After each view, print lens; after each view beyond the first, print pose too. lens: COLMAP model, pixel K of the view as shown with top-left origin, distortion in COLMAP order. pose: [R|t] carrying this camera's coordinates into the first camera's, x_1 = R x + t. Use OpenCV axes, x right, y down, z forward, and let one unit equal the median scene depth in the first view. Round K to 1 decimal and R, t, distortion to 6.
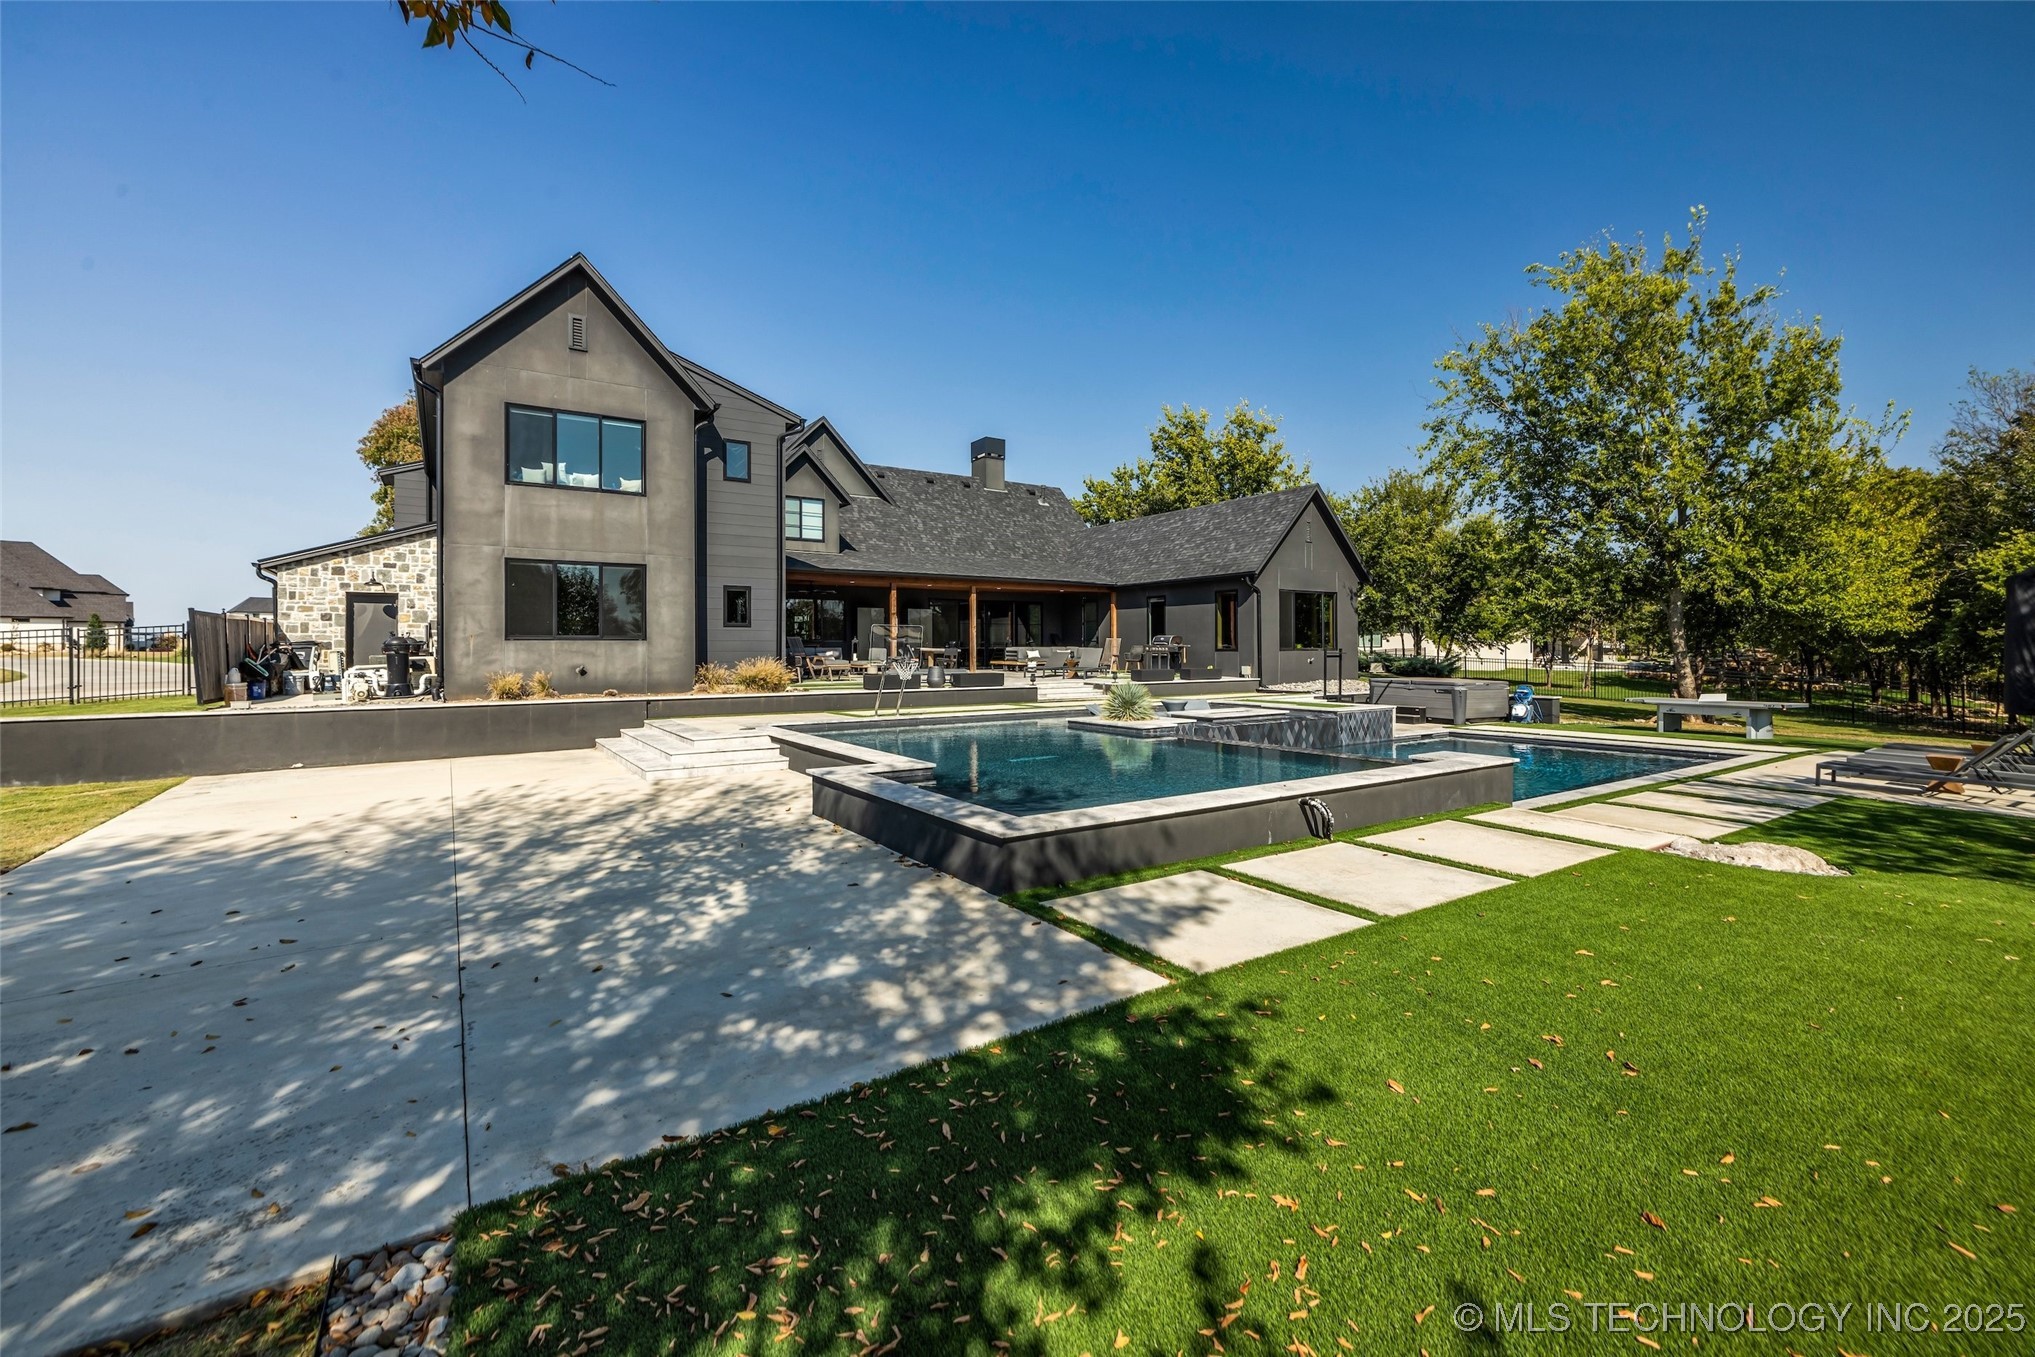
lens RADIAL K [[856.2, 0, 1014.4], [0, 856.2, 644.4], [0, 0, 1]] dist [-0.001727, 0.000613]
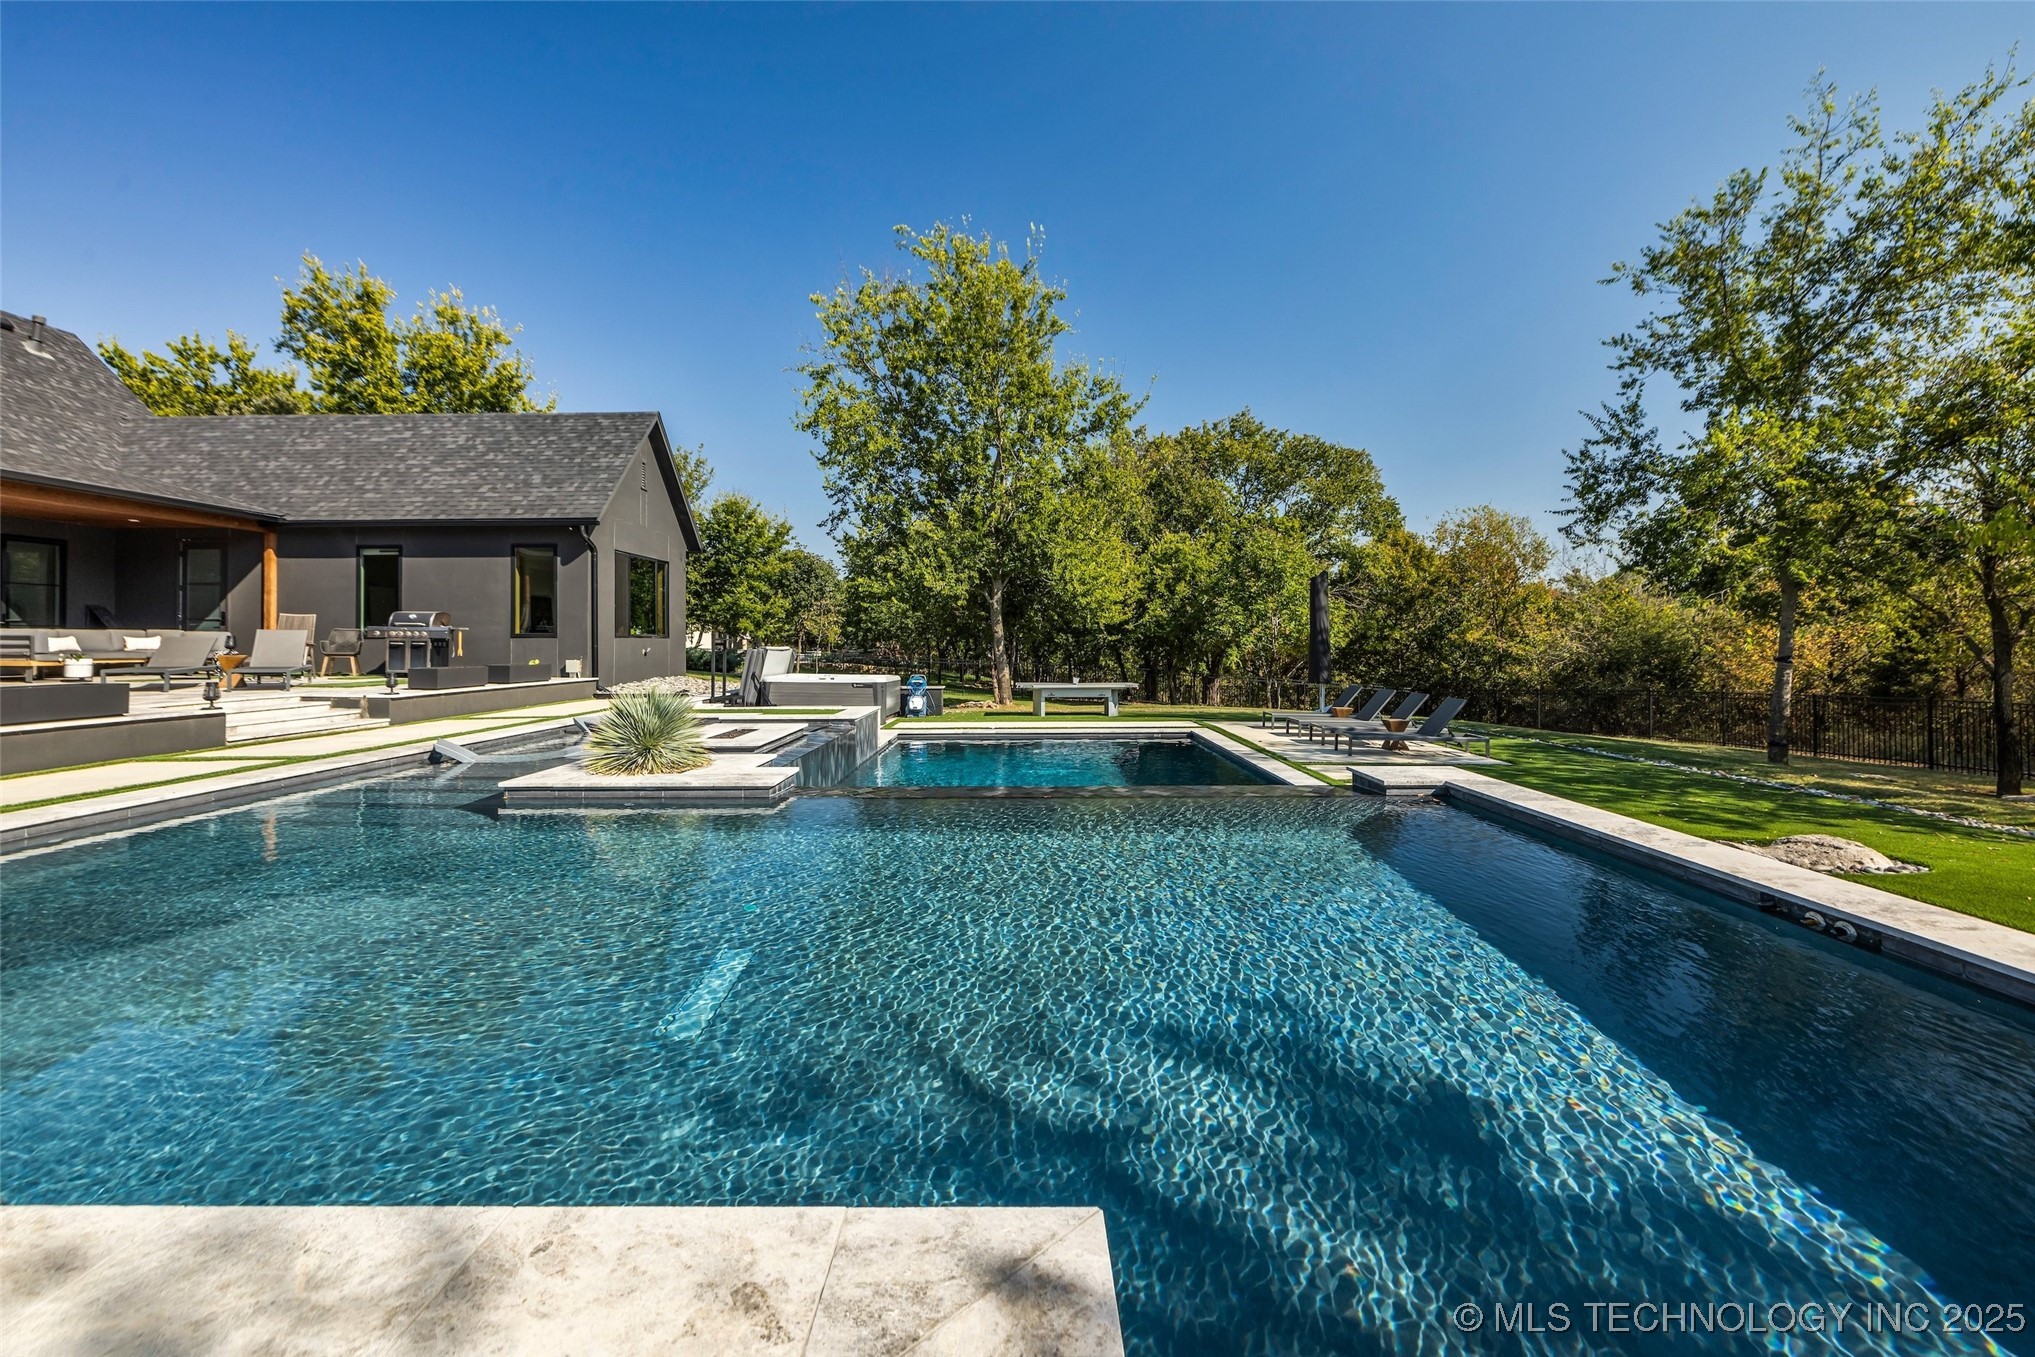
lens RADIAL K [[860.0, 0, 1013.3], [0, 860.0, 632.6], [0, 0, 1]] dist [-0.002352, -0.000489]
pose [[0.562080, 0.010217, 0.827020, -0.089999], [-0.002252, 0.999939, -0.010823, 0.010680], [-0.827080, 0.004220, 0.562068, 0.346532]]
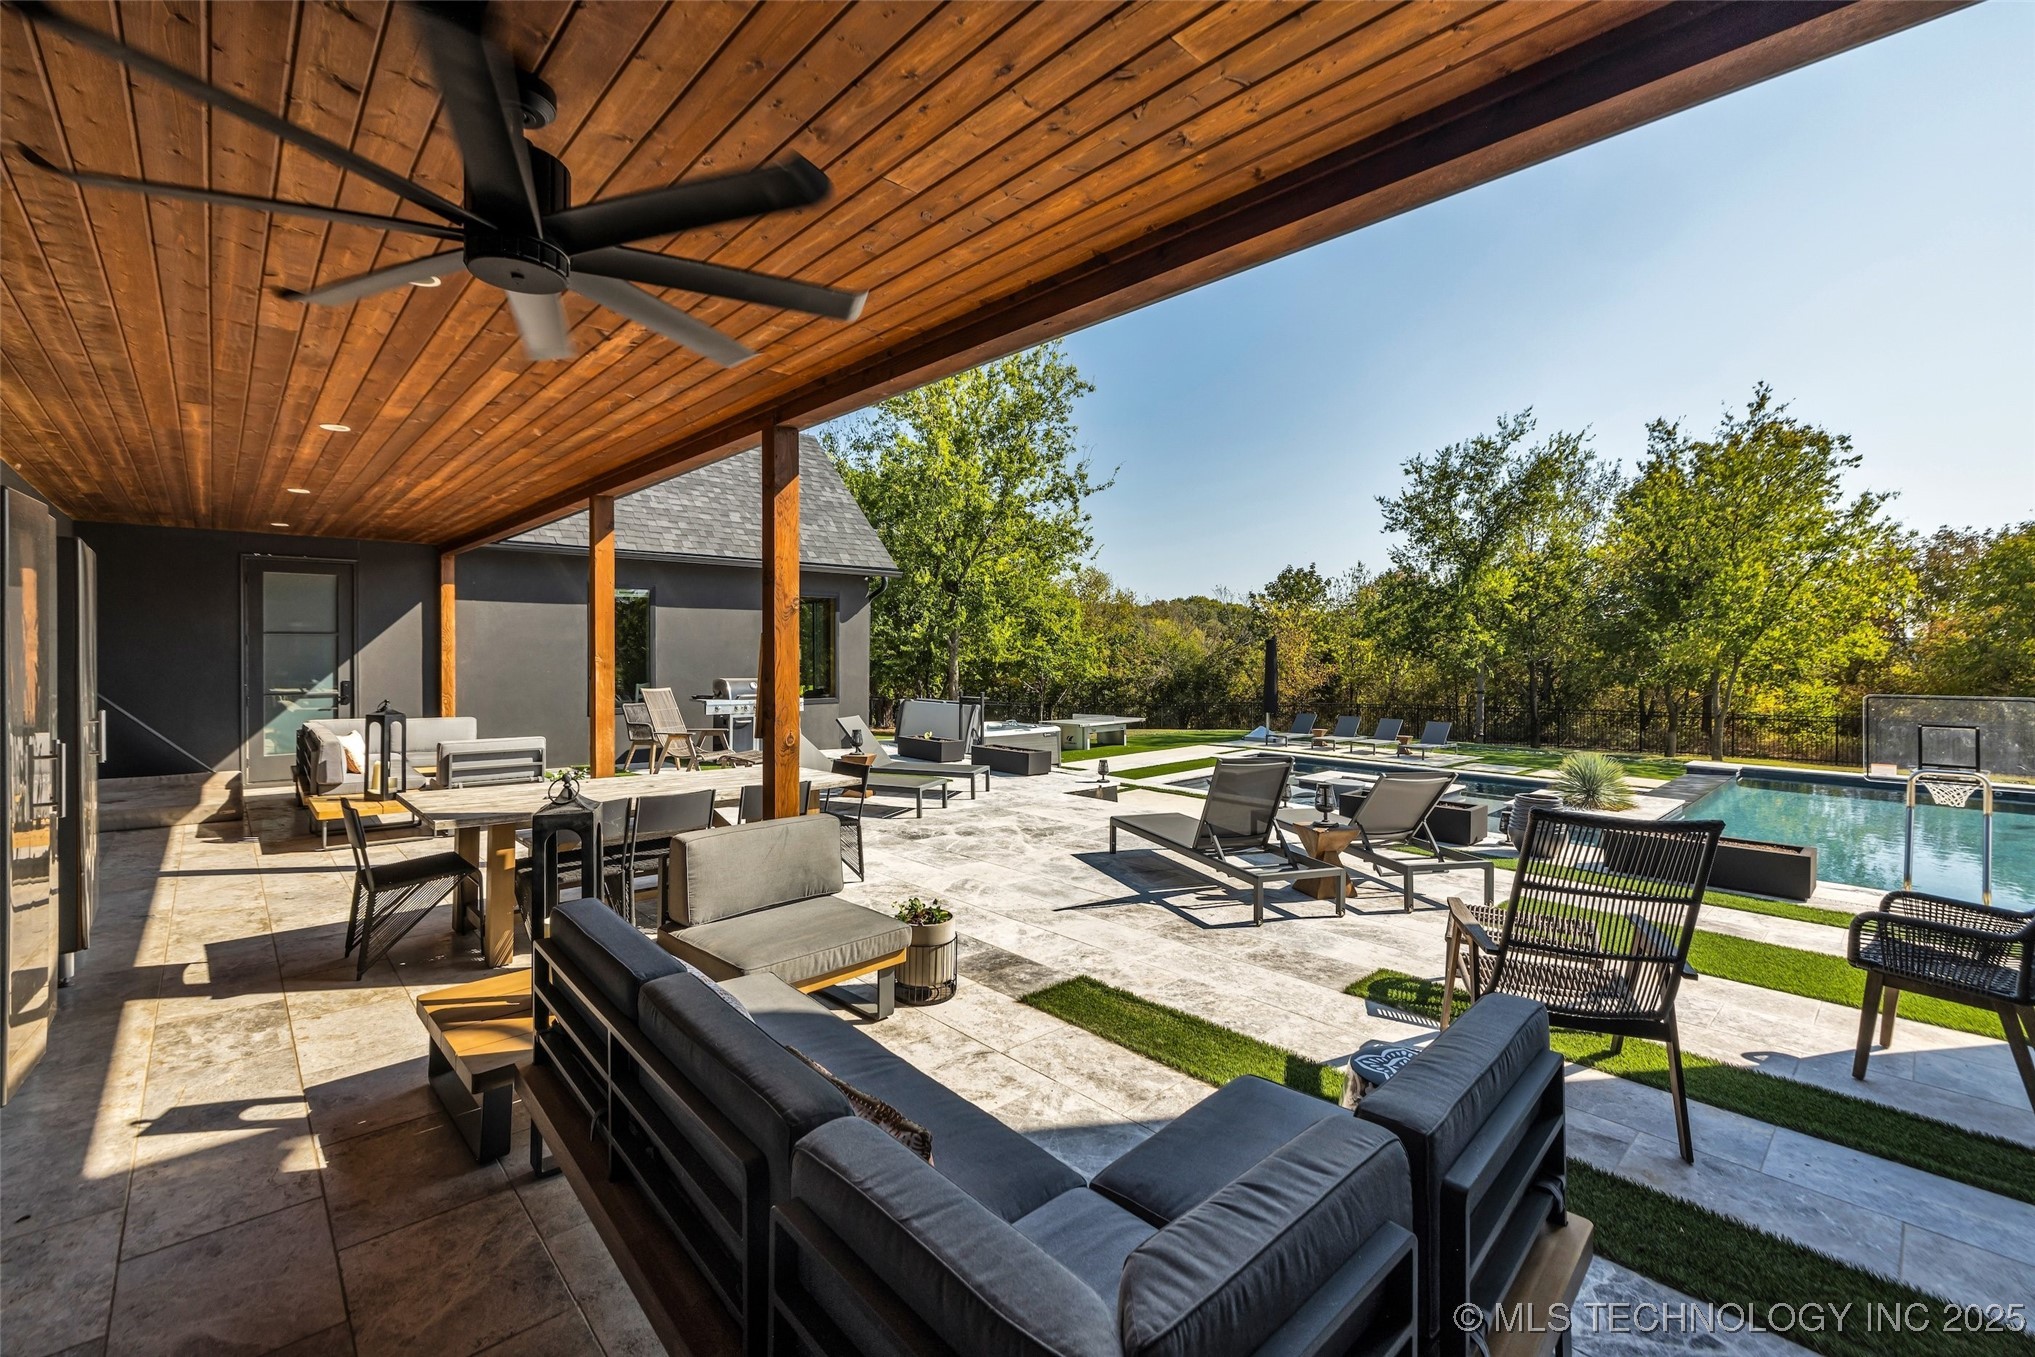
lens RADIAL K [[856.2, 0, 1014.4], [0, 856.2, 644.4], [0, 0, 1]] dist [-0.001727, 0.000613]
pose [[-0.160833, 0.005654, 0.986965, -0.328331], [-0.005227, 0.999965, -0.006580, -0.028077], [-0.986968, -0.006217, -0.160798, 1.000461]]
